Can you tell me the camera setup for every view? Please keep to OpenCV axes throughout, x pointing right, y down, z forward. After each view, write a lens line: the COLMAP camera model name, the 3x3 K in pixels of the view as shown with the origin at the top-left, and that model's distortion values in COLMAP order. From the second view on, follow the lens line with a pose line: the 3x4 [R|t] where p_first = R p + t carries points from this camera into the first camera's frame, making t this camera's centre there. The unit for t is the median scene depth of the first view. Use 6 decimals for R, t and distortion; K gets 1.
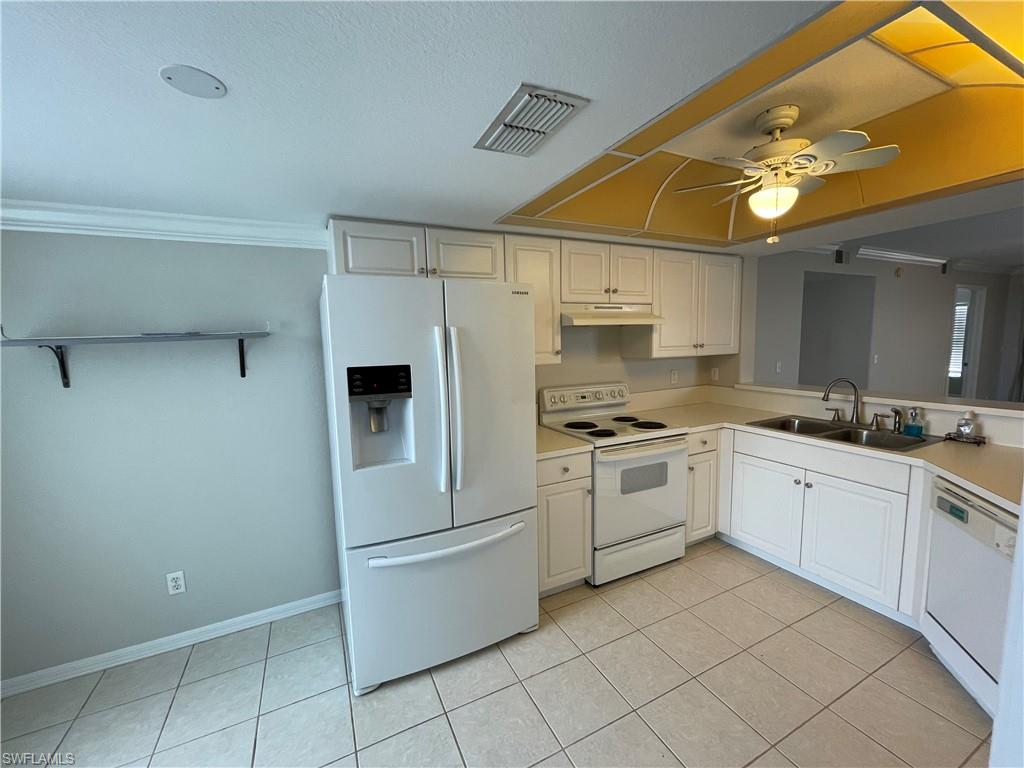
lens RADIAL K [[412.5, 0, 508.8], [0, 412.5, 385.8], [0, 0, 1]] dist [-0.004849, 0.000700]
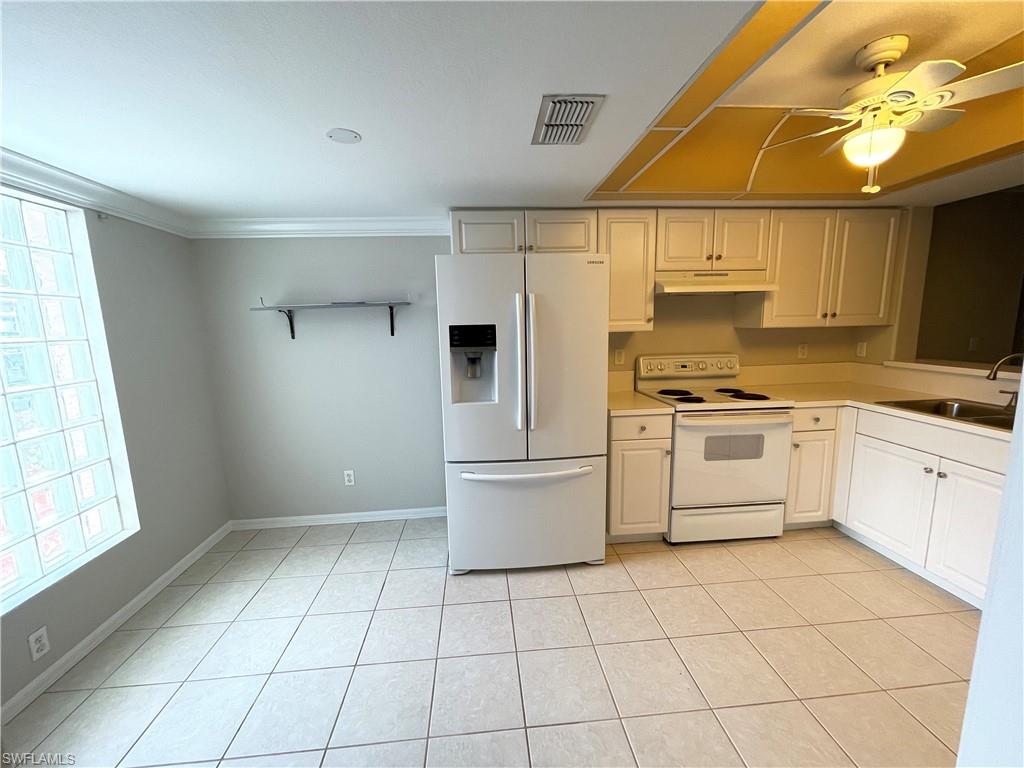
lens RADIAL K [[412.5, 0, 508.8], [0, 412.5, 385.8], [0, 0, 1]] dist [-0.004849, 0.000700]
pose [[0.931282, 0.058678, -0.359544, 0.189898], [-0.041122, 0.997567, 0.056290, 0.046423], [0.361972, -0.037637, 0.931429, -0.119369]]
